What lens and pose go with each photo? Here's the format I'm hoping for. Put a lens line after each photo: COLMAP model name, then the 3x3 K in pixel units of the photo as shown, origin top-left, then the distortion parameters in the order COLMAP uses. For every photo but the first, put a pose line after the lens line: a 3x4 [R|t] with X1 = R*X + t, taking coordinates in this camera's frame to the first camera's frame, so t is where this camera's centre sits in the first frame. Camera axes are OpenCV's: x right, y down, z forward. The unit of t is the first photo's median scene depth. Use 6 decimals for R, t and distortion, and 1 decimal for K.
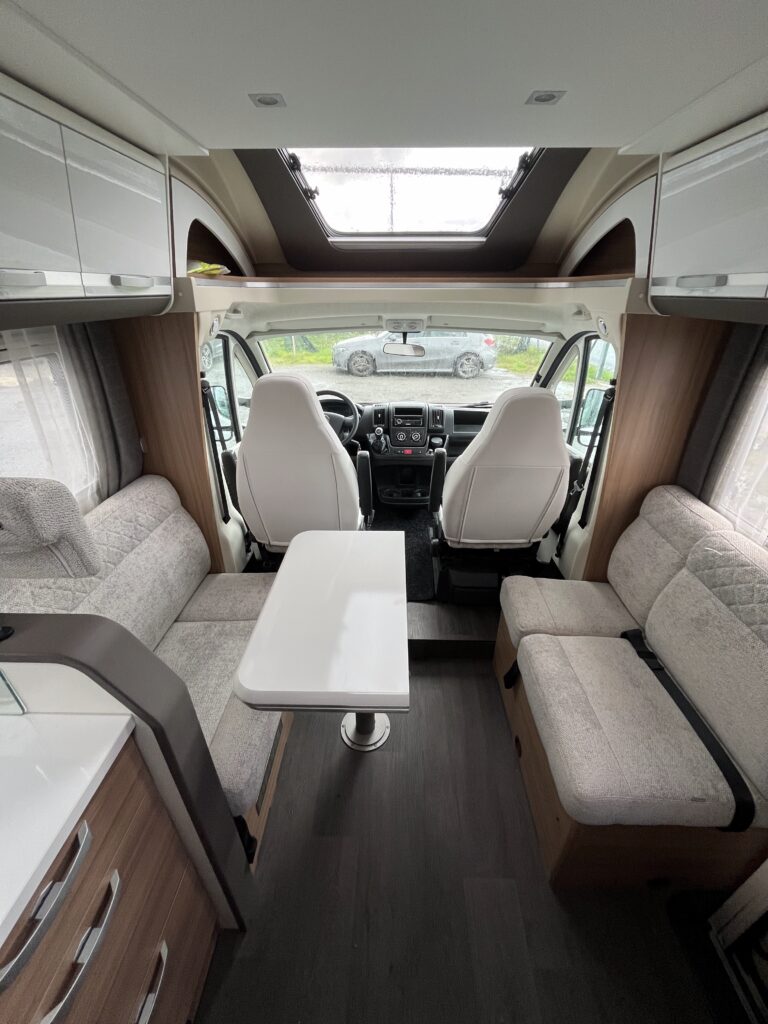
lens RADIAL K [[412.8, 0, 389.2], [0, 412.8, 513.5], [0, 0, 1]] dist [-0.003122, 0.000194]
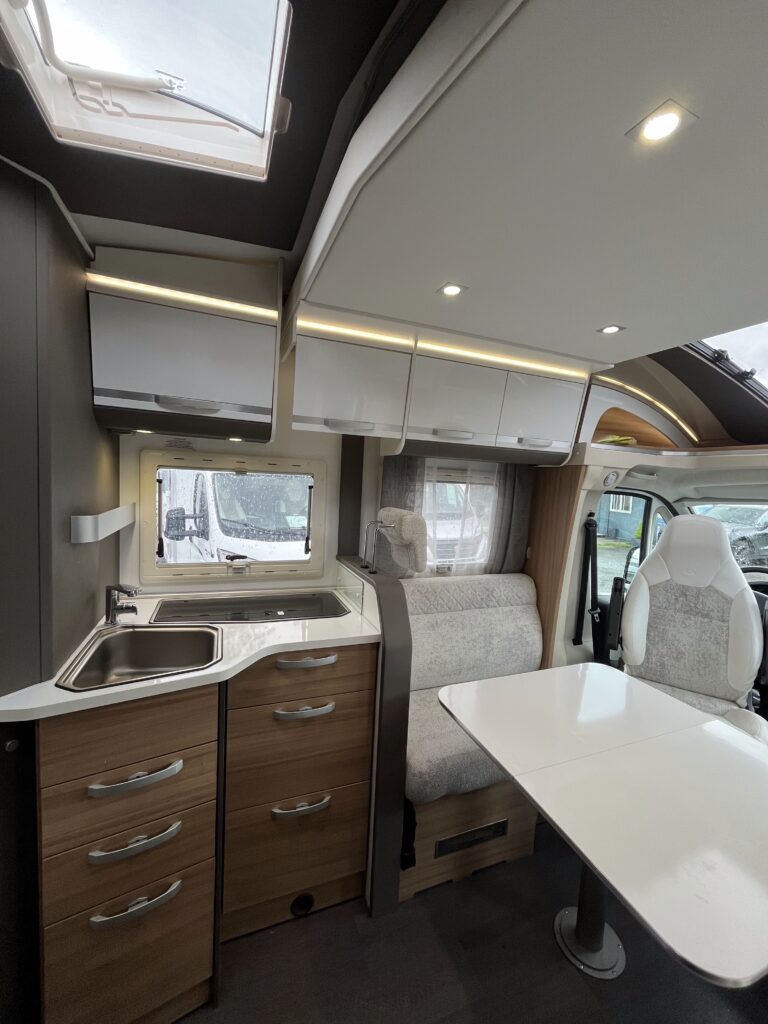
lens RADIAL K [[412.8, 0, 387.5], [0, 412.8, 512.7], [0, 0, 1]] dist [-0.003122, 0.000194]
pose [[0.388998, 0.090673, -0.916765, 0.534378], [-0.479079, 0.869907, -0.117242, 0.120314], [0.786870, 0.484810, 0.381832, 0.040706]]
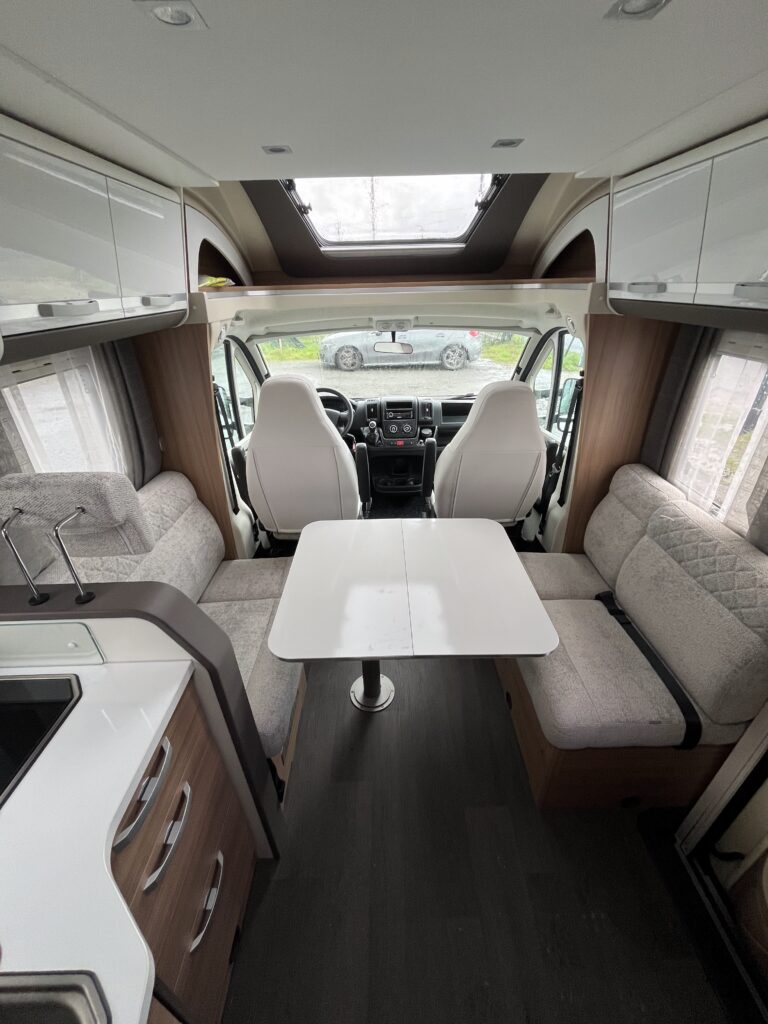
lens RADIAL K [[412.8, 0, 390.0], [0, 412.8, 513.4], [0, 0, 1]] dist [-0.003122, 0.000194]
pose [[0.999037, -0.038096, 0.021769, -0.020642], [0.037746, 0.999155, 0.016288, 0.026487], [-0.022371, -0.015450, 0.999630, -0.133100]]
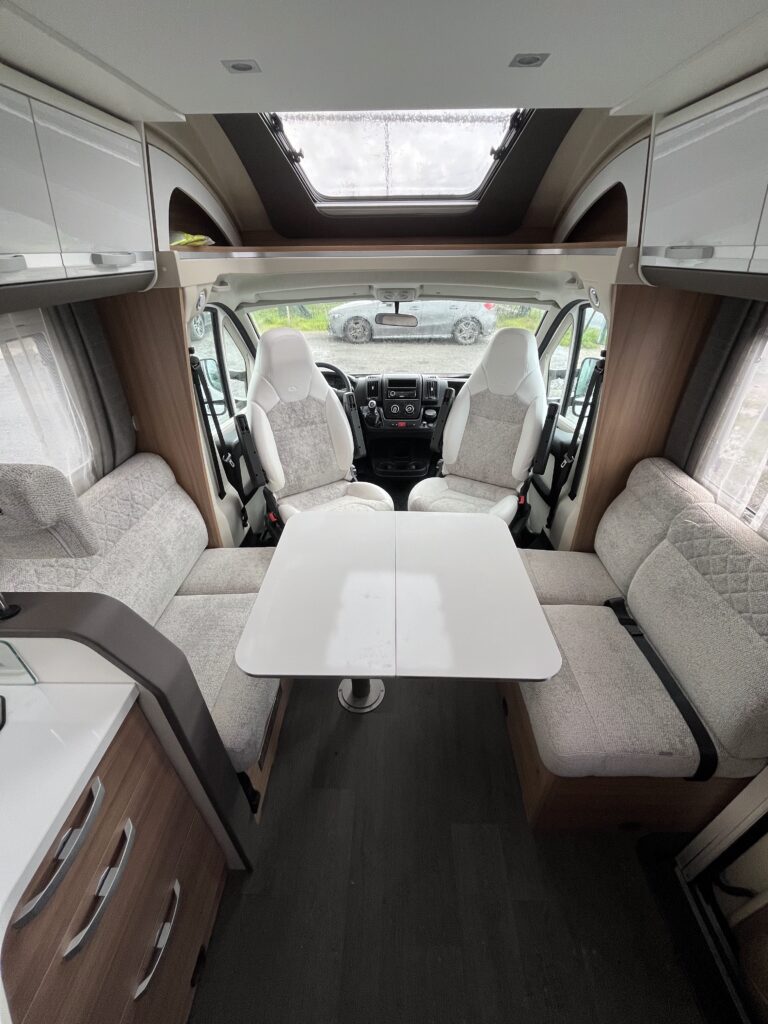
lens RADIAL K [[412.8, 0, 389.1], [0, 412.8, 513.4], [0, 0, 1]] dist [-0.003122, 0.000194]
pose [[0.999940, -0.010894, -0.000992, 0.024705], [0.010937, 0.997251, 0.073290, -0.015057], [0.000191, -0.073297, 0.997310, -0.024212]]
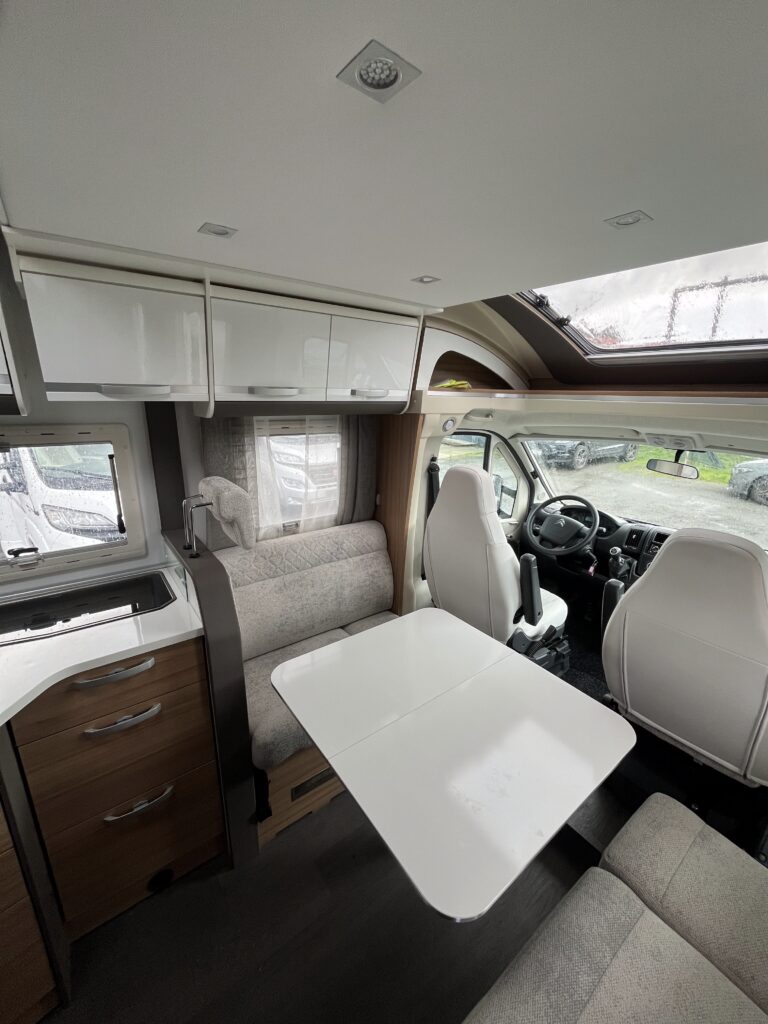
lens RADIAL K [[412.8, 0, 388.4], [0, 412.8, 513.6], [0, 0, 1]] dist [-0.003122, 0.000194]
pose [[0.622500, 0.229671, -0.748161, 0.538545], [-0.389259, 0.920198, -0.041396, -0.087323], [0.678948, 0.316998, 0.662225, 0.132376]]
